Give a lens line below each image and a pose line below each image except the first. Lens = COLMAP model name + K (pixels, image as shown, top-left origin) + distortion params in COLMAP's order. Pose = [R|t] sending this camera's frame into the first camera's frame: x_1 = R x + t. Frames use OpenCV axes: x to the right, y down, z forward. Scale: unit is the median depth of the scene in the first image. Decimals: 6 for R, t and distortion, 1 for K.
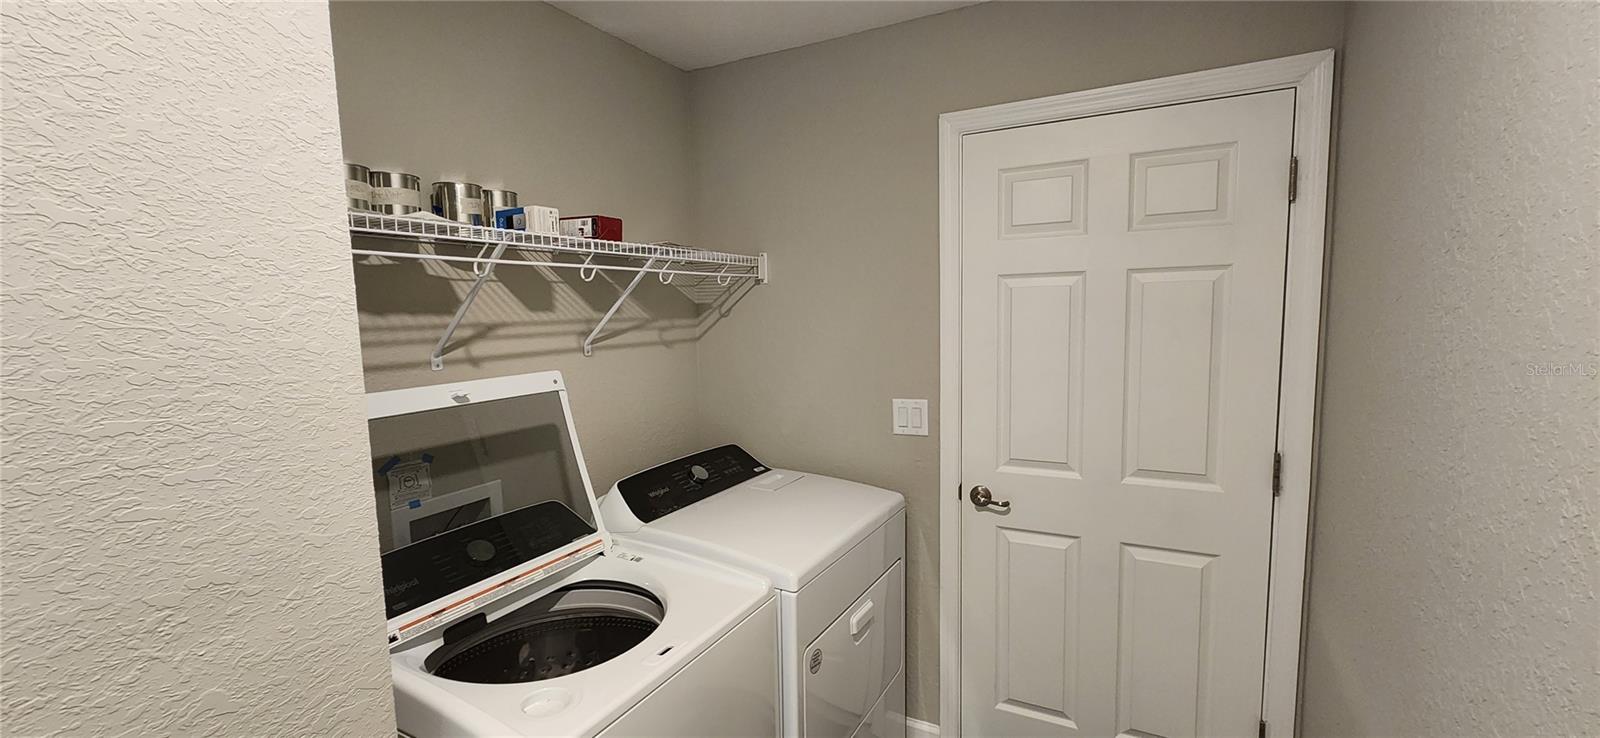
lens RADIAL K [[663.4, 0, 799.0], [0, 663.4, 373.1], [0, 0, 1]] dist [0.002690, -0.000276]
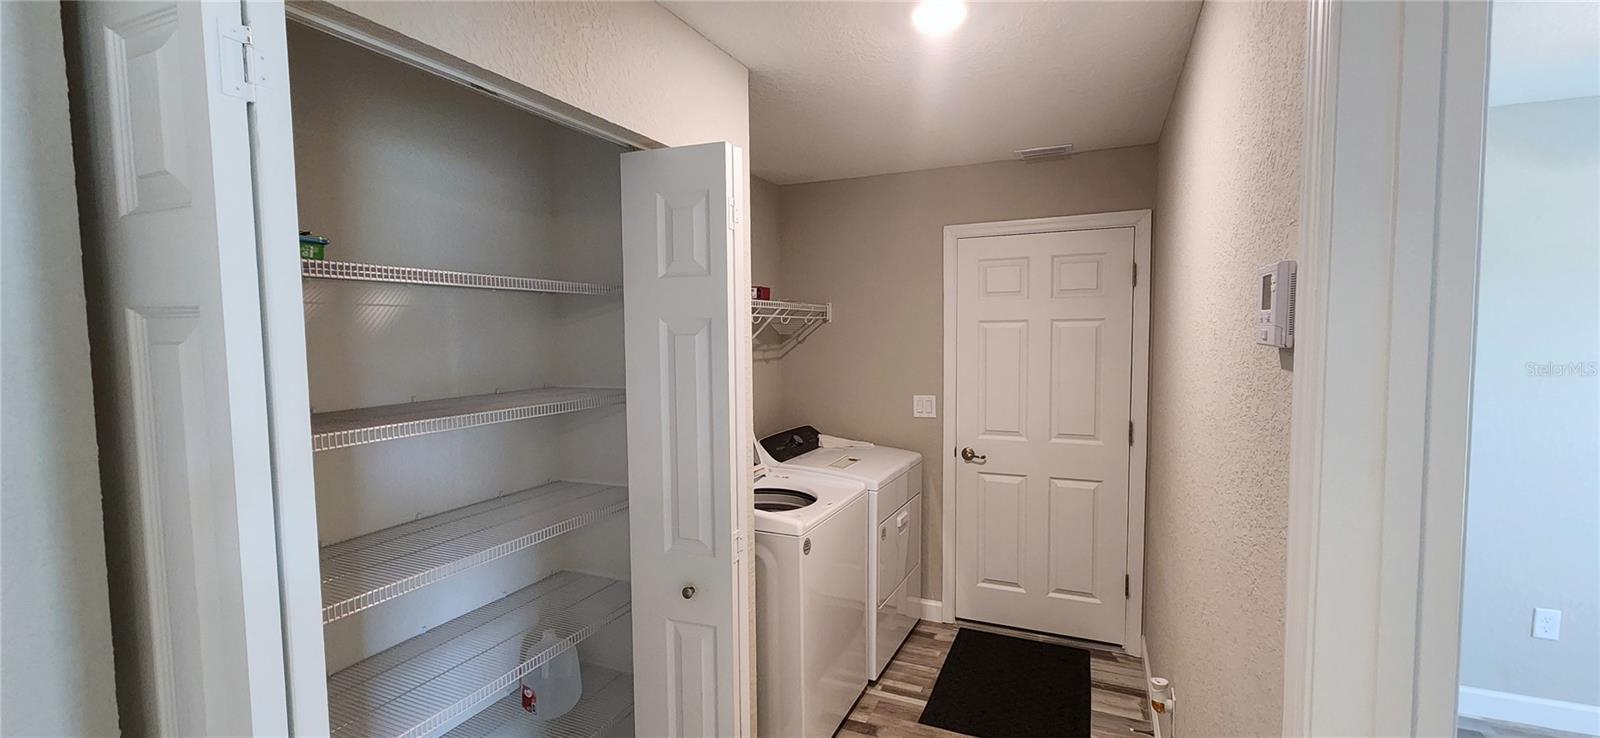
lens RADIAL K [[670.9, 0, 800.5], [0, 670.9, 372.0], [0, 0, 1]] dist [-0.002927, -0.000065]
pose [[0.998002, 0.008277, 0.062641, -0.250228], [-0.005710, 0.999141, -0.041042, 0.053532], [-0.062927, 0.040602, 0.997192, -0.651240]]
